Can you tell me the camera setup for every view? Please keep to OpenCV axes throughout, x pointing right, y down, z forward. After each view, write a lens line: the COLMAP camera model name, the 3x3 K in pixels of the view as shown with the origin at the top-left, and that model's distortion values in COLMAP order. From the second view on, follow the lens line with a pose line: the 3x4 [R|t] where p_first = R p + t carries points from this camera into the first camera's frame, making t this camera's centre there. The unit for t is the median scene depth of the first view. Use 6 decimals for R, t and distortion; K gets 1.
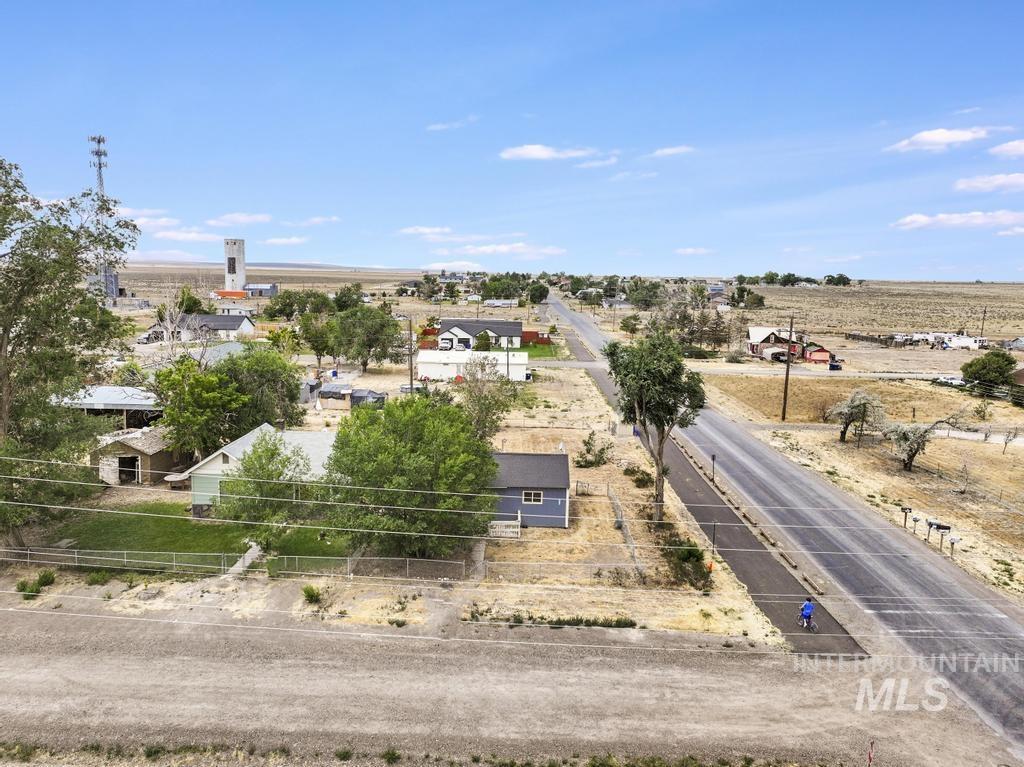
lens RADIAL K [[728.1, 0, 500.8], [0, 728.1, 387.4], [0, 0, 1]] dist [0.003120, 0.006030]
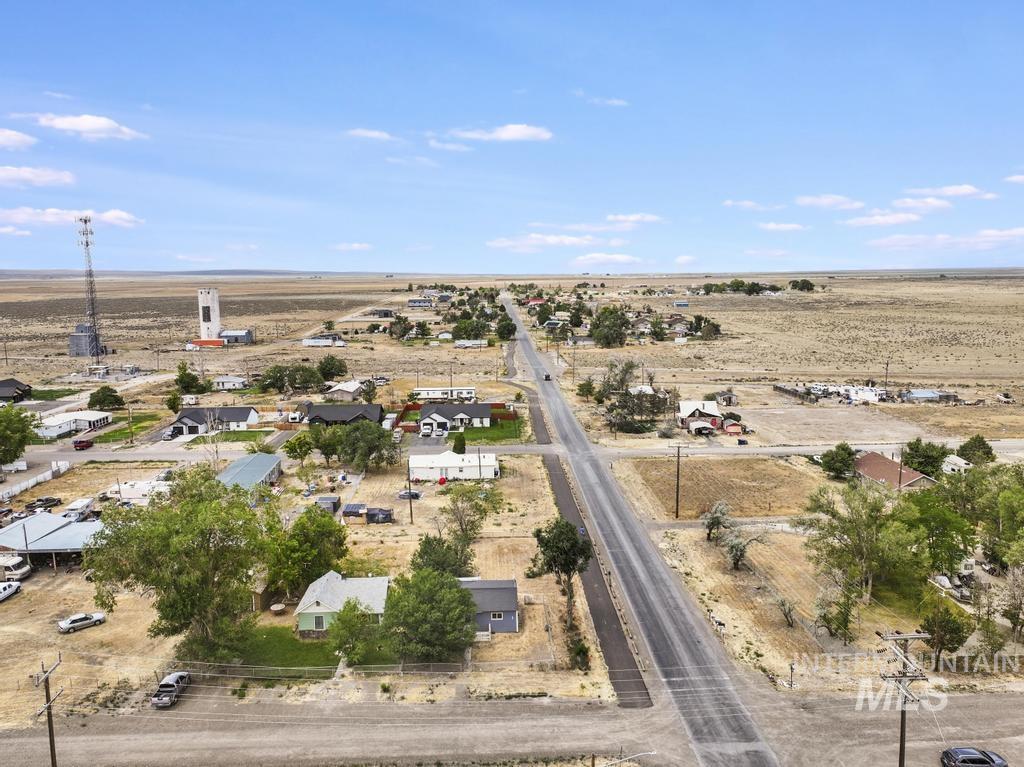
lens RADIAL K [[756.5, 0, 510.8], [0, 756.5, 417.1], [0, 0, 1]] dist [0.002400, -0.001300]
pose [[0.997985, -0.042262, 0.047322, 0.012939], [0.040626, 0.998561, 0.035011, -0.461652], [-0.048734, -0.033018, 0.998266, -0.947654]]
